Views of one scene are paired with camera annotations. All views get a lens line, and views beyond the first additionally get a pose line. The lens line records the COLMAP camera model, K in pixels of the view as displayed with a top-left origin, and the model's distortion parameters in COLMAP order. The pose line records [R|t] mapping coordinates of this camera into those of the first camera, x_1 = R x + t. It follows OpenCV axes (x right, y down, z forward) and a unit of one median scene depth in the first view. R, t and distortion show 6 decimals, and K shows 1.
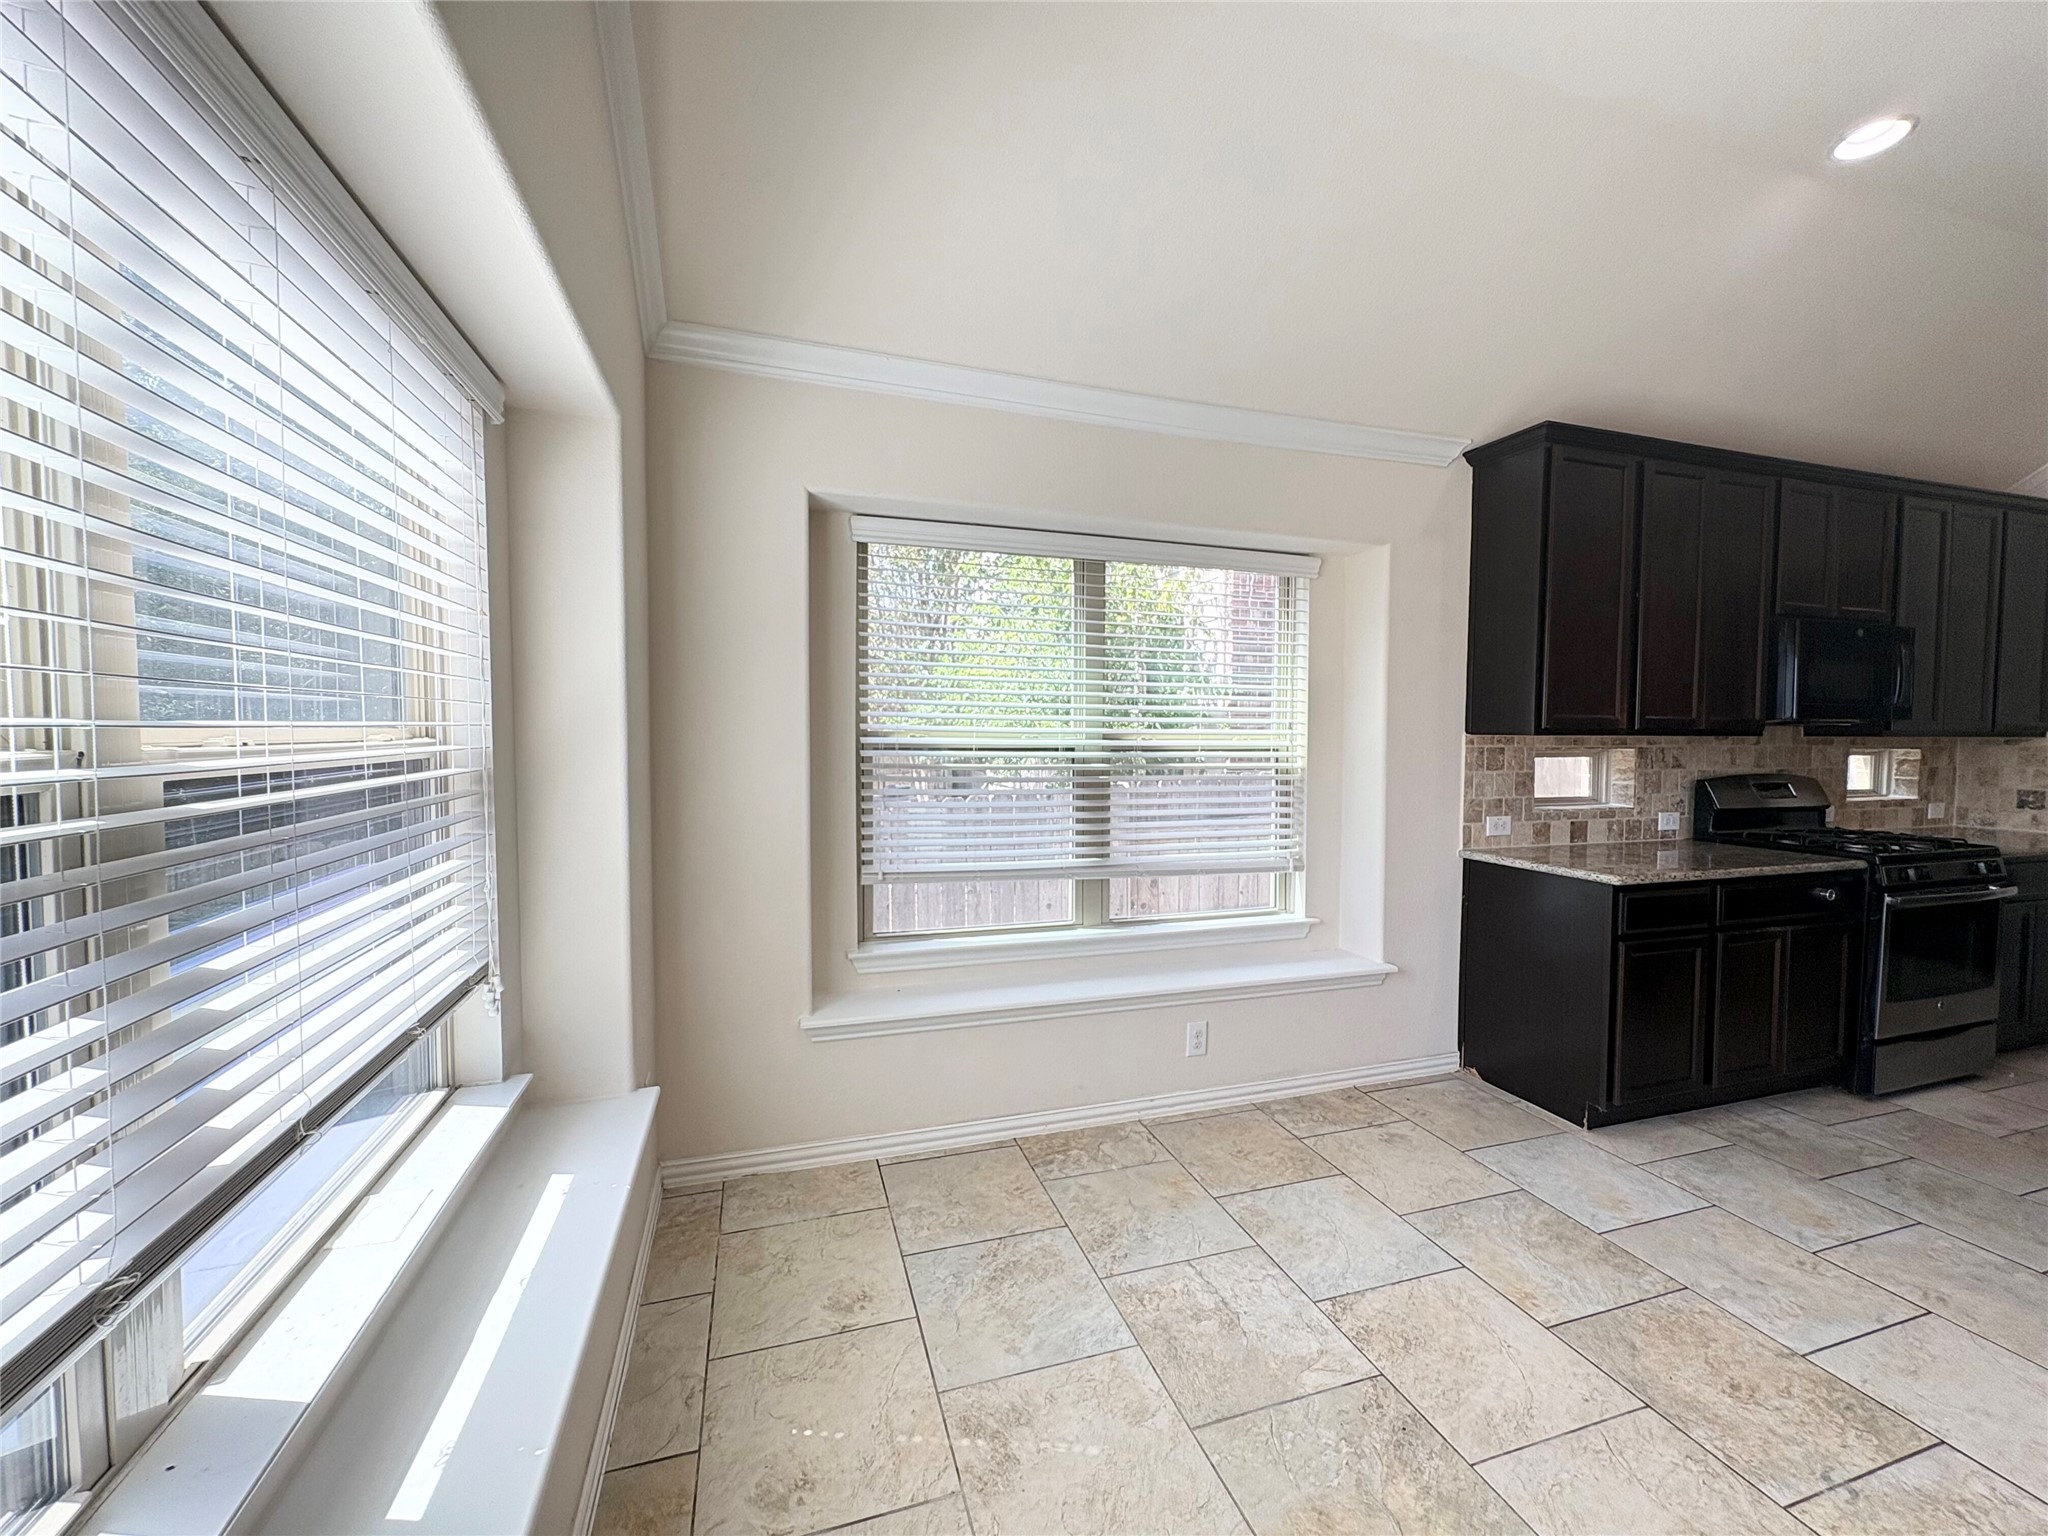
lens RADIAL K [[816.8, 0, 1015.0], [0, 816.8, 761.2], [0, 0, 1]] dist [-0.004750, 0.001438]
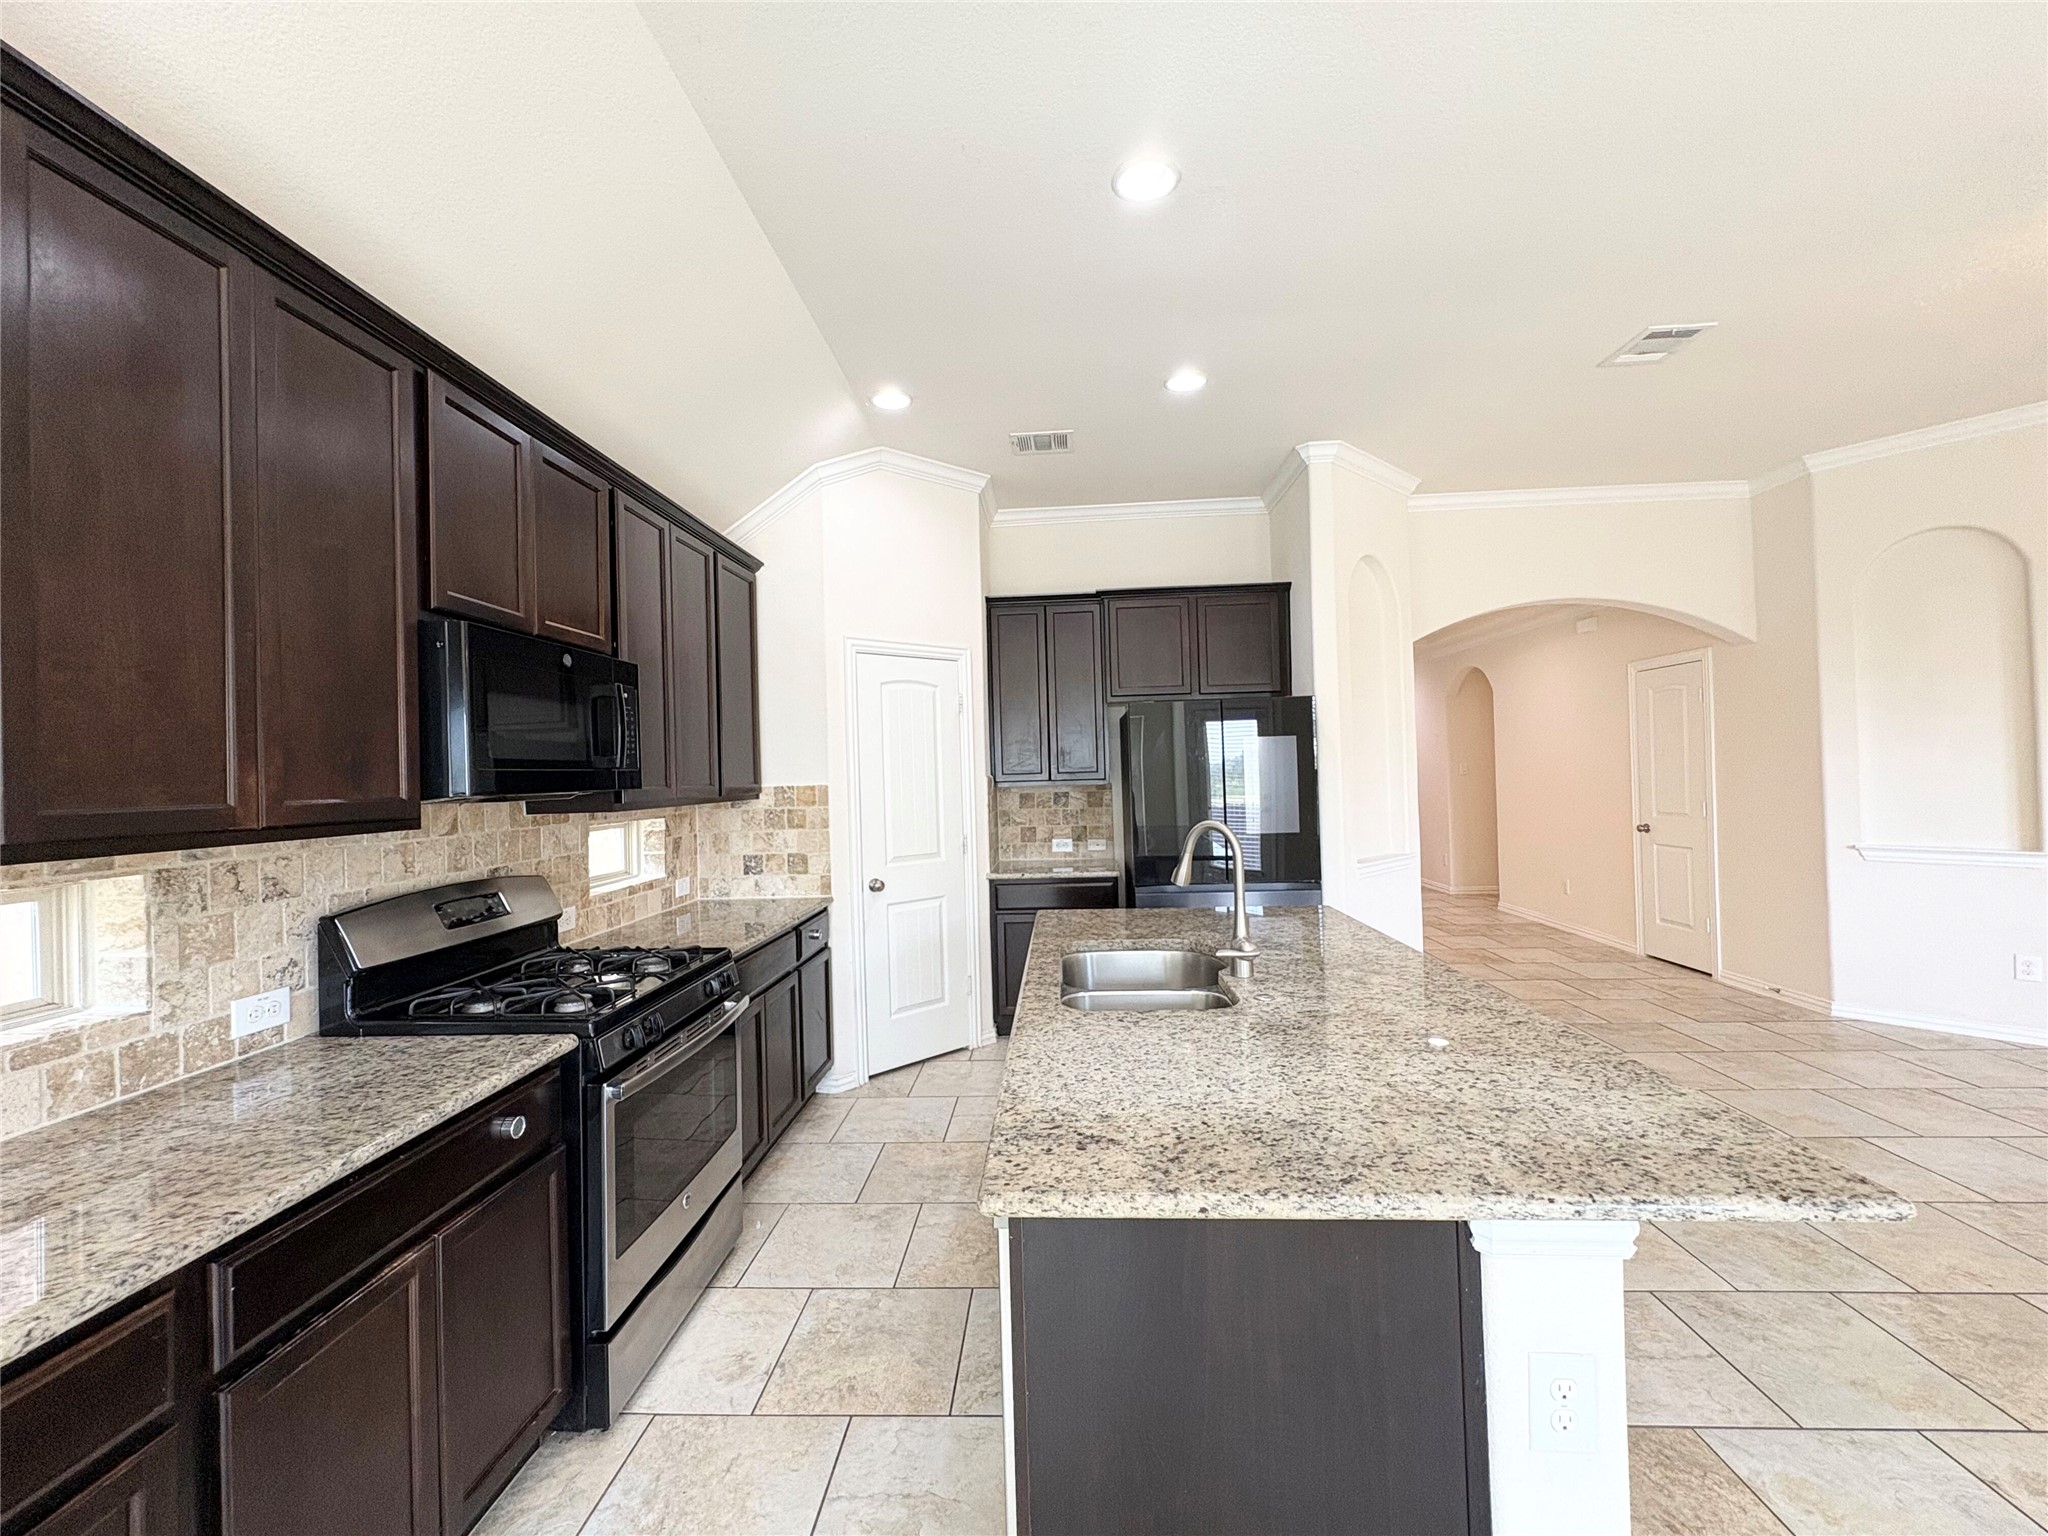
lens RADIAL K [[816.8, 0, 1020.5], [0, 816.8, 766.6], [0, 0, 1]] dist [-0.004750, 0.001438]
pose [[0.348636, -0.007841, 0.937226, 0.602654], [0.067871, 0.997551, -0.016902, -0.039079], [-0.934798, 0.069503, 0.348314, 0.476454]]
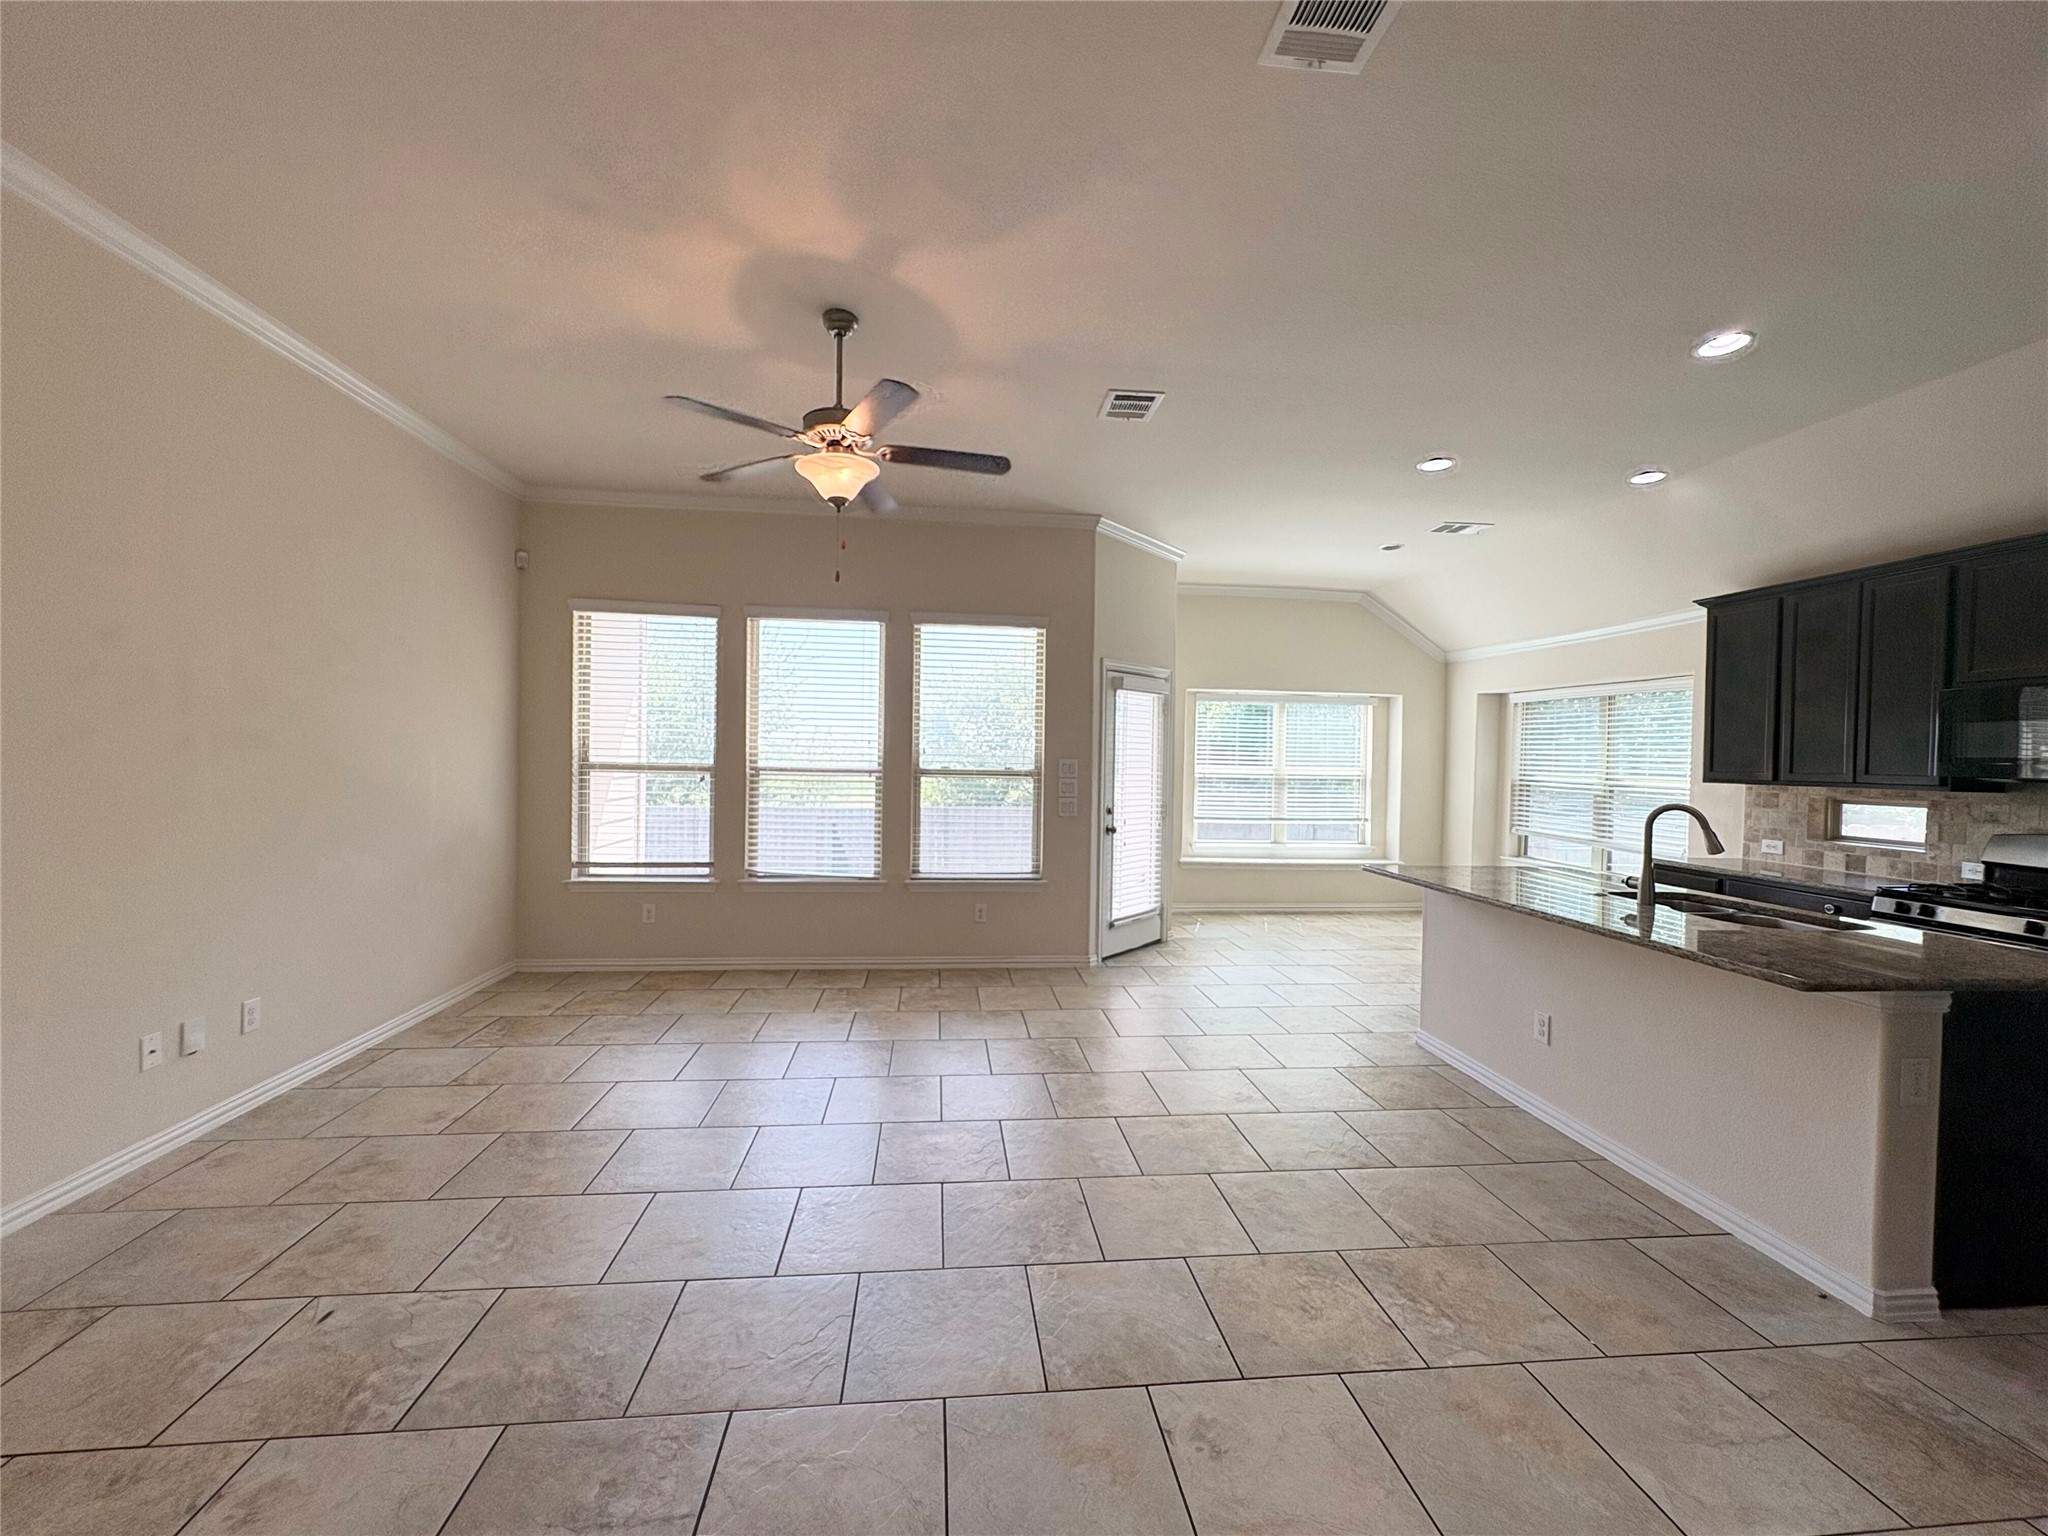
lens RADIAL K [[816.8, 0, 1021.5], [0, 816.8, 767.0], [0, 0, 1]] dist [-0.004750, 0.001438]
pose [[-0.194735, 0.005068, -0.980843, 2.481094], [-0.060725, 0.998006, 0.017213, -0.007277], [0.978974, 0.062914, -0.194039, -0.036138]]
